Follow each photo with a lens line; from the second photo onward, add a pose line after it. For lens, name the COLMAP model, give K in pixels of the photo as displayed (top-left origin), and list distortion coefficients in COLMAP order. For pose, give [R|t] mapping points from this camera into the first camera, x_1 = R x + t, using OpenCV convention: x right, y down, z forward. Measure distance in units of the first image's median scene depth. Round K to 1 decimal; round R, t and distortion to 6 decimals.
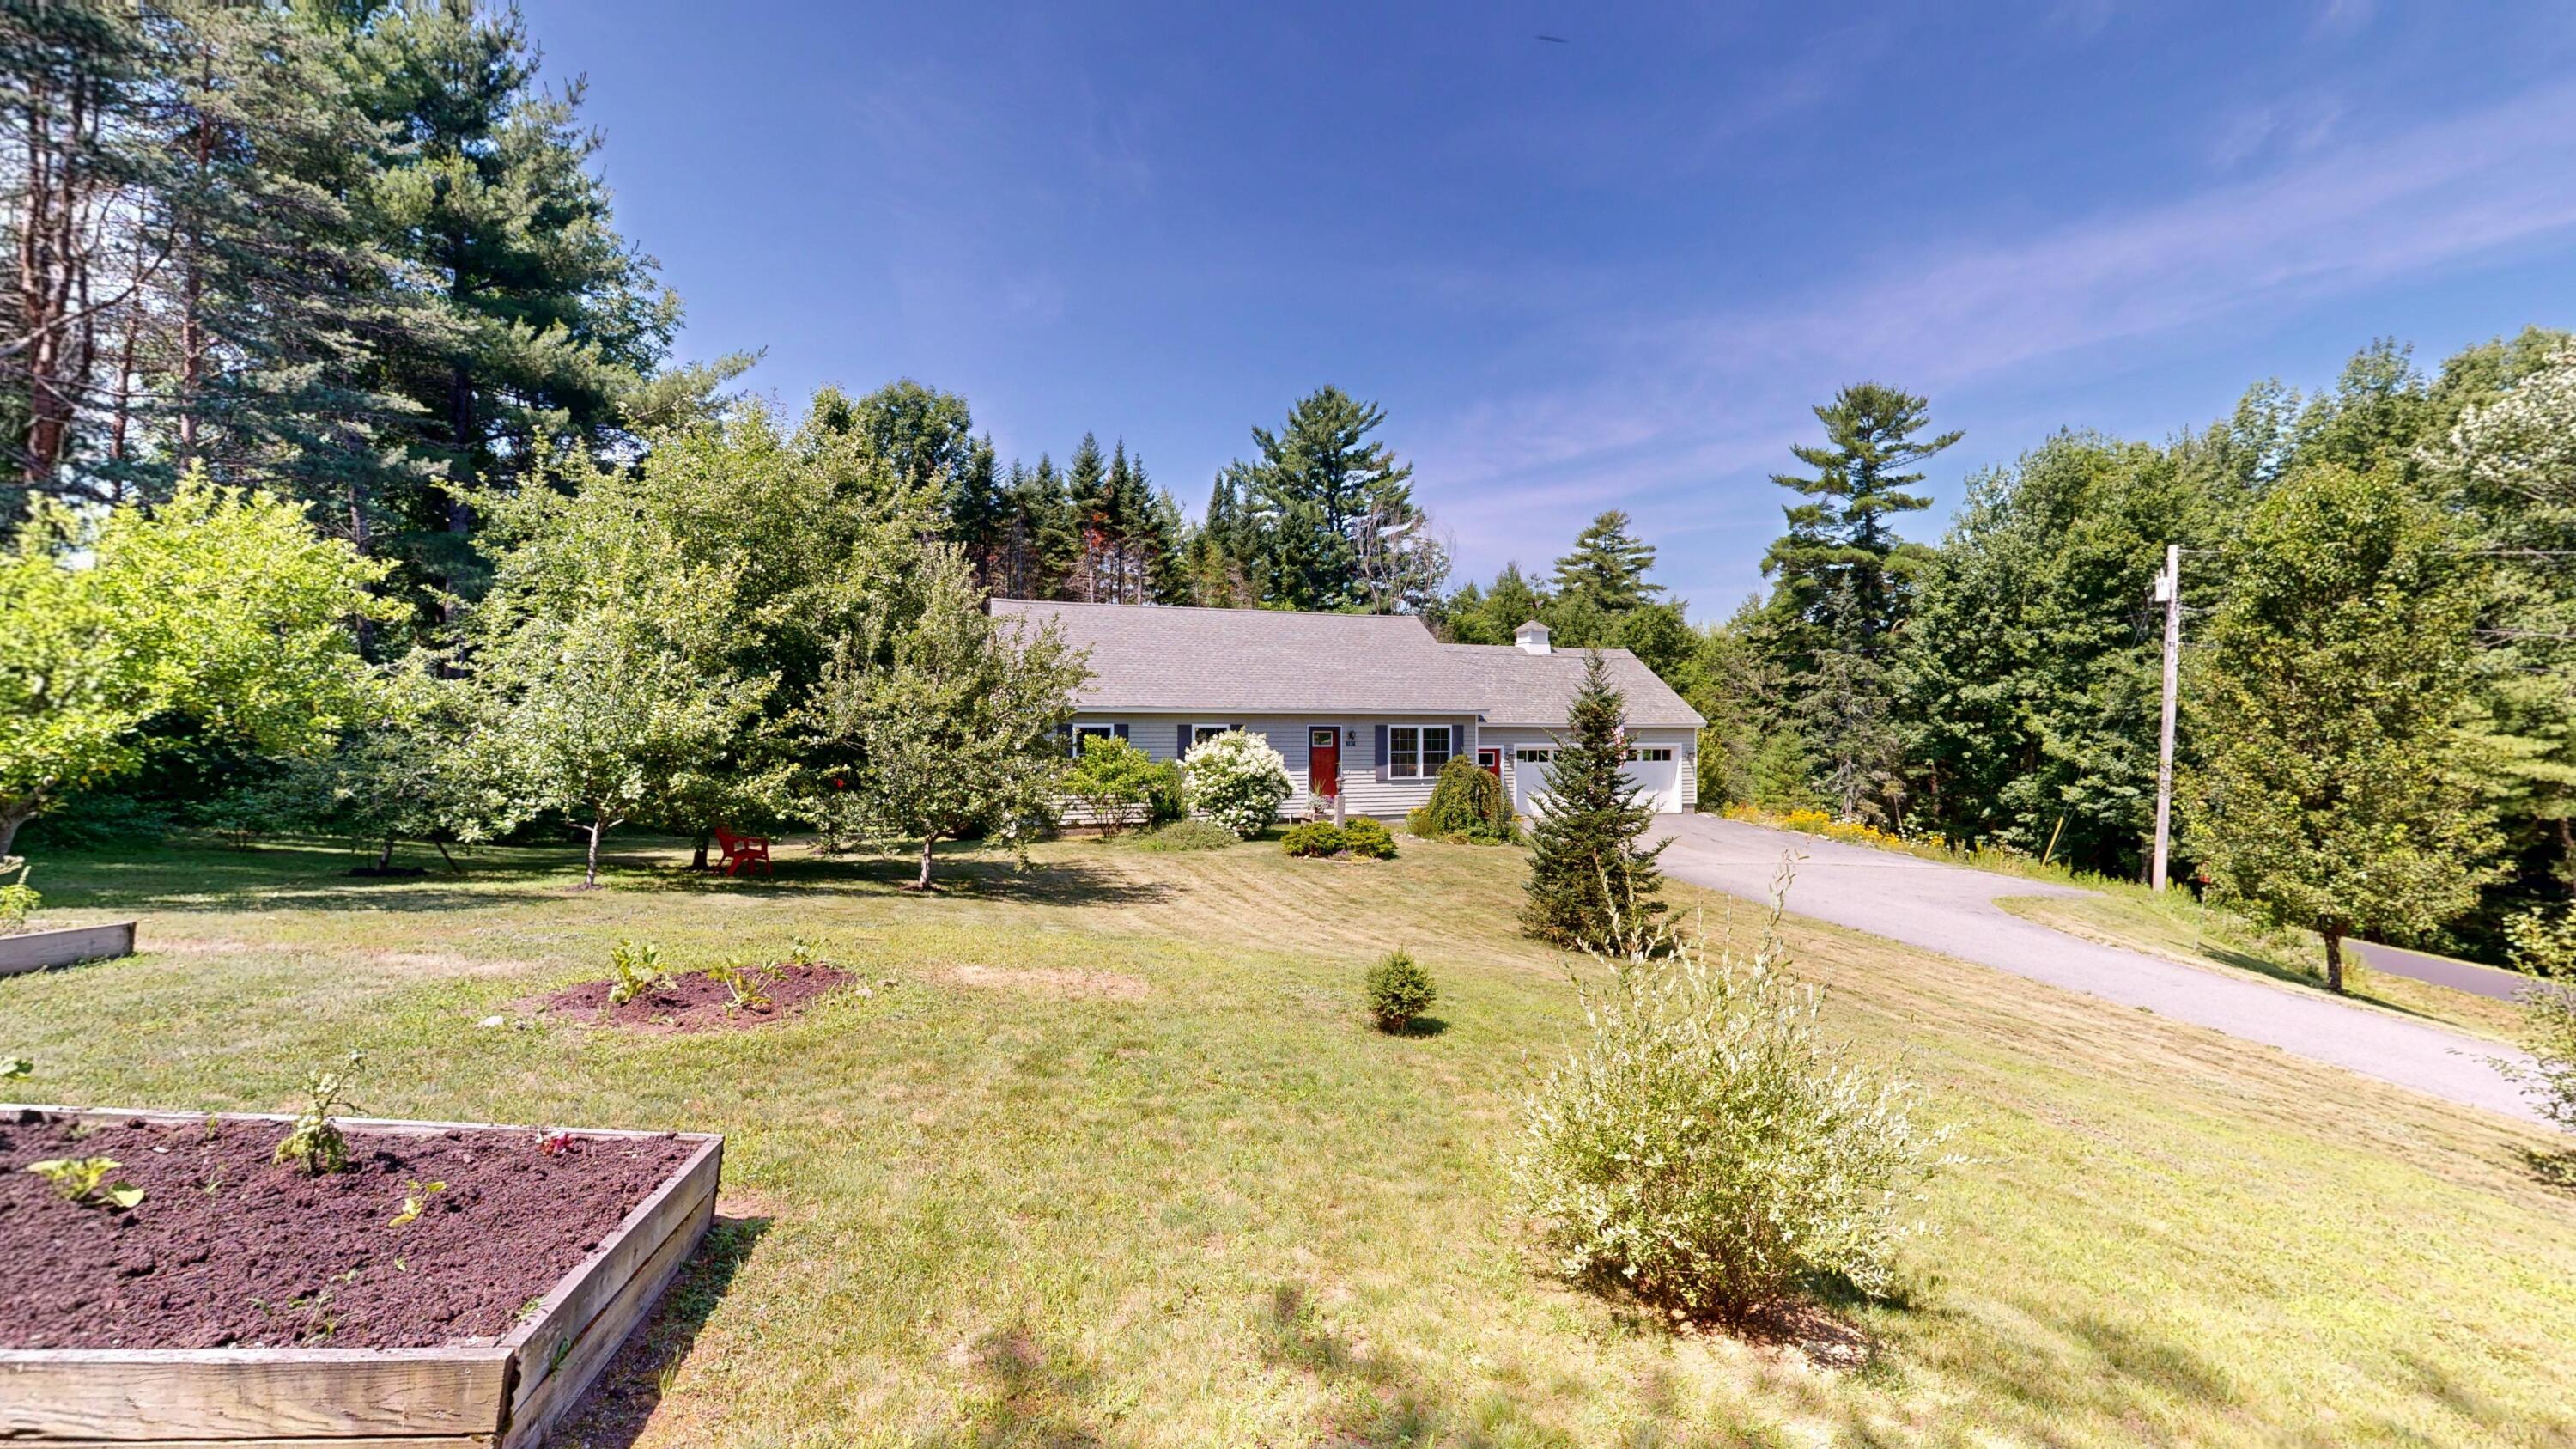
lens RADIAL K [[1075.2, 0, 1285.9], [0, 1075.2, 711.3], [0, 0, 1]] dist [0.008412, 0.000045]
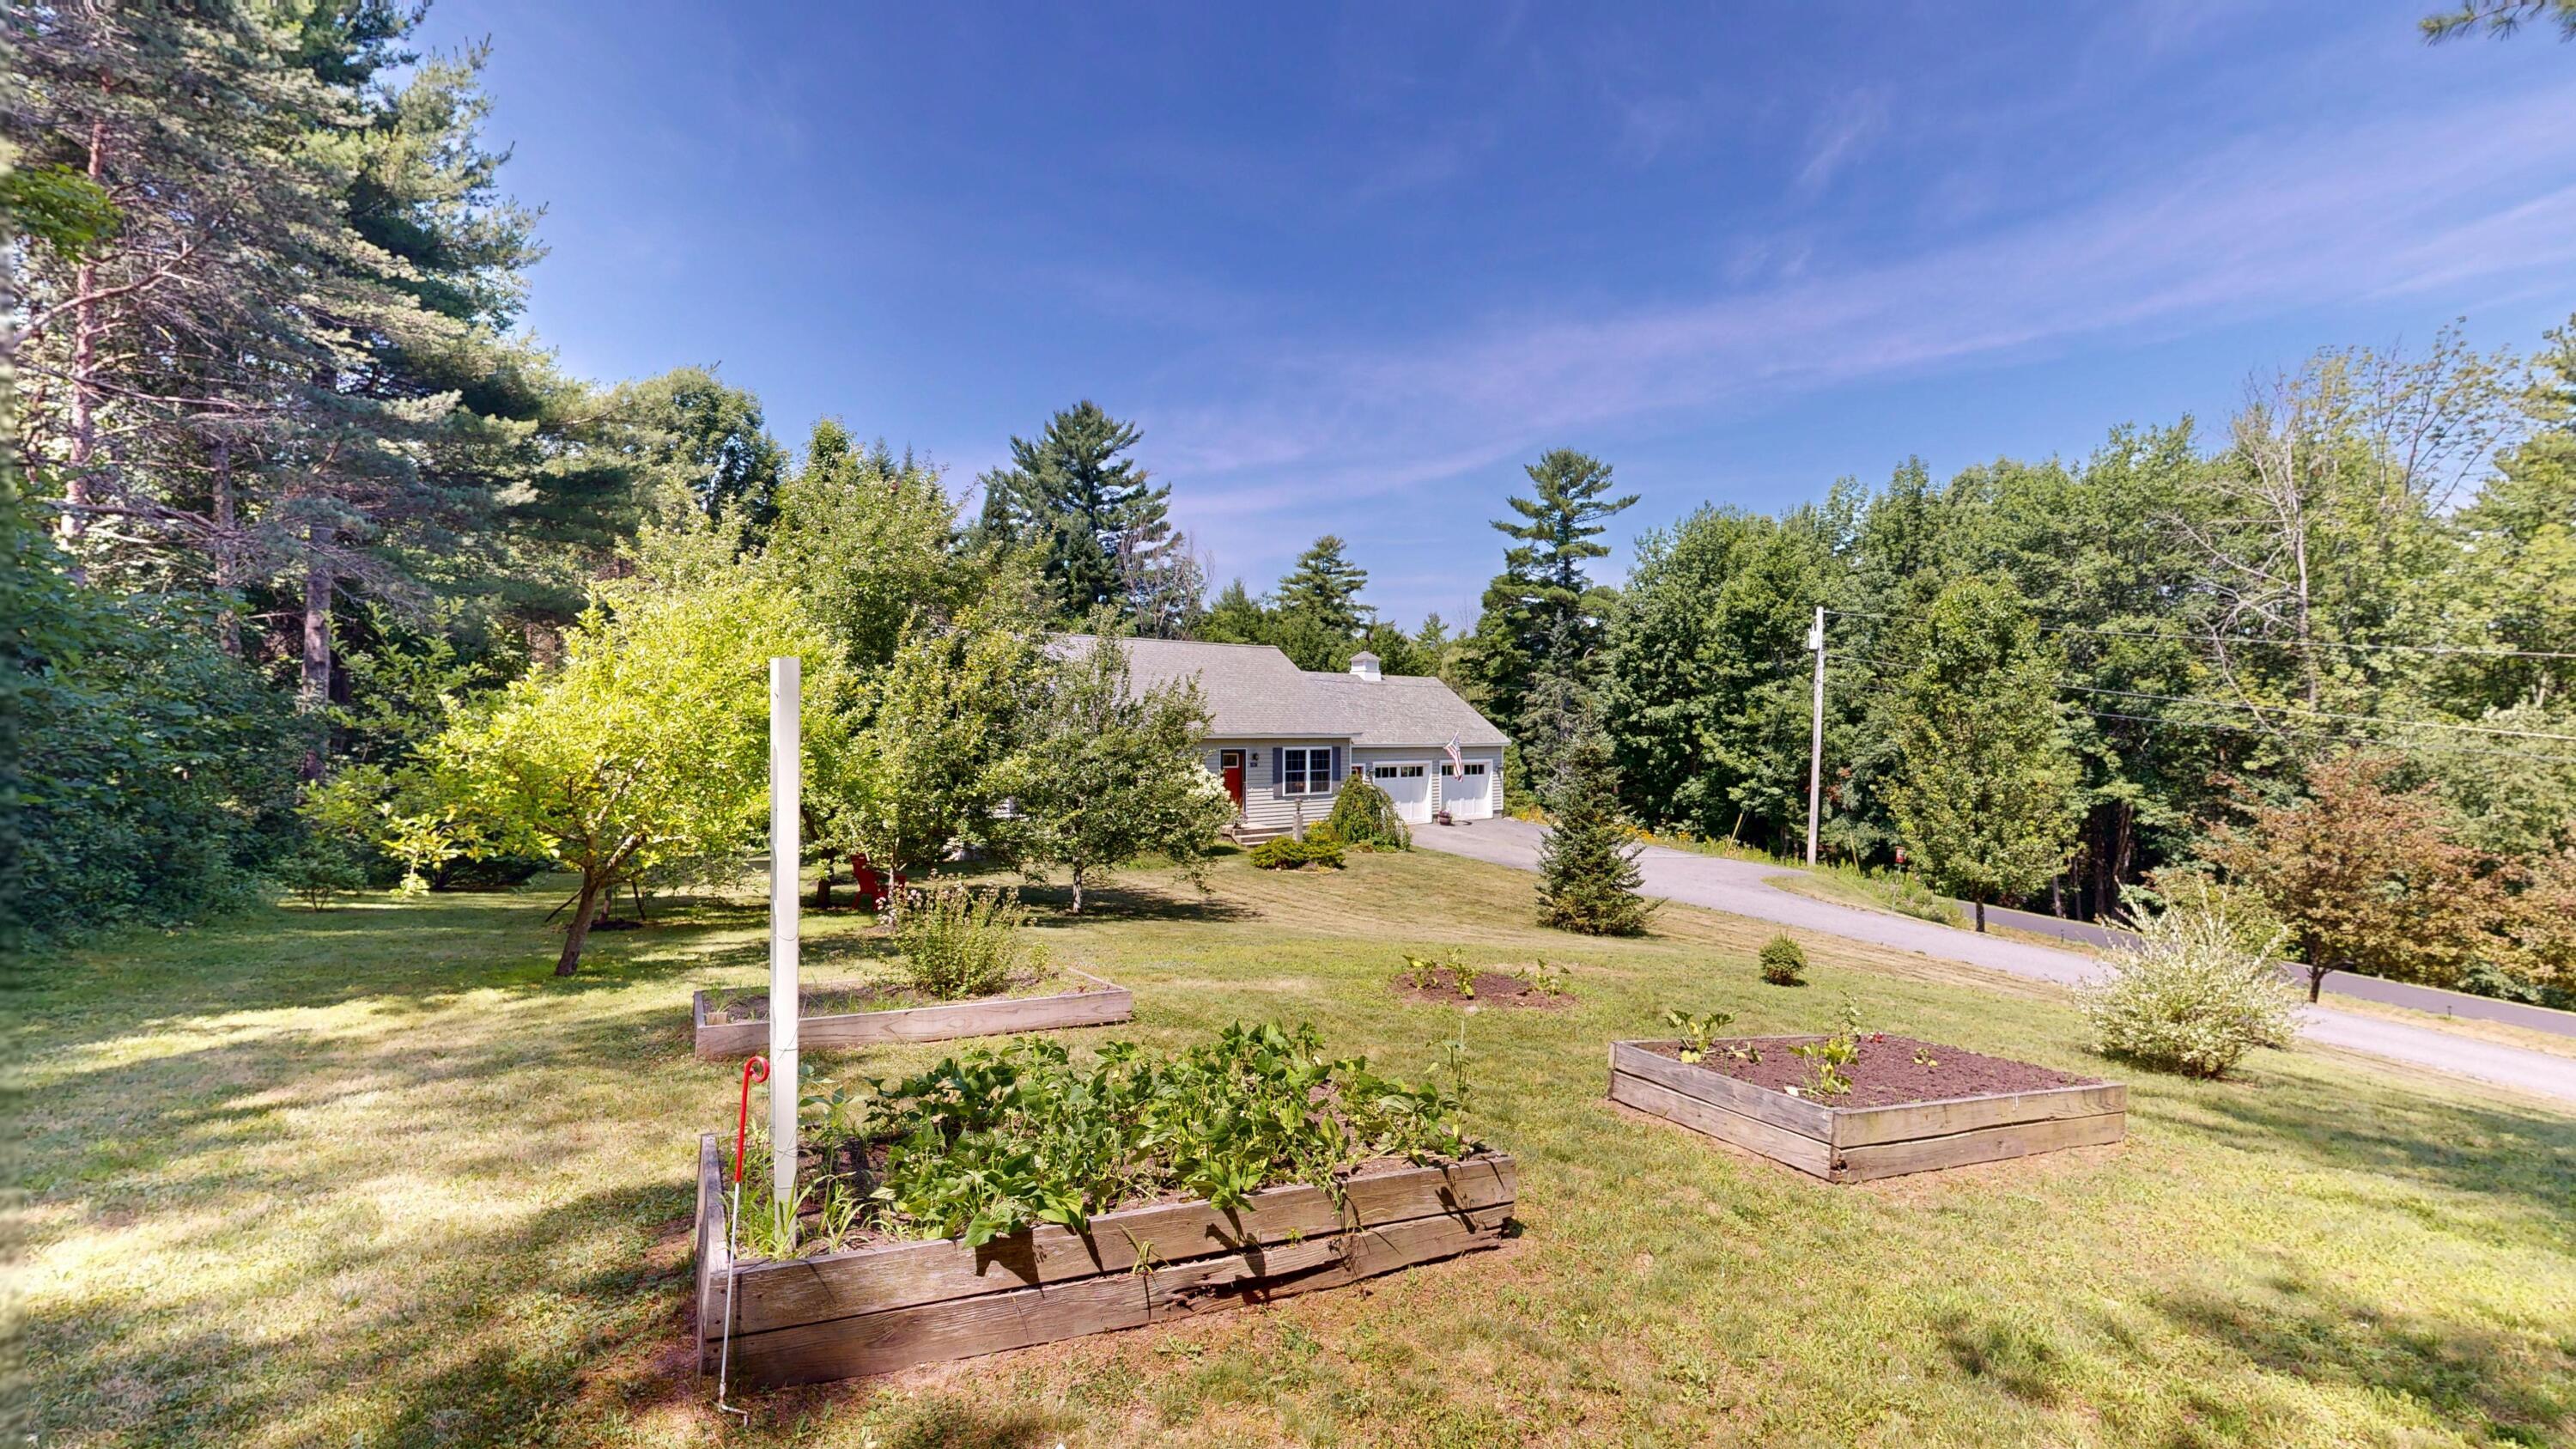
lens RADIAL K [[1071.4, 0, 1288.9], [0, 1071.4, 728.2], [0, 0, 1]] dist [0.000725, 0.000002]
pose [[0.950097, 0.001299, 0.311953, -0.167668], [-0.005866, 0.999889, 0.013701, -0.015368], [-0.311901, -0.014847, 0.949999, -0.040927]]
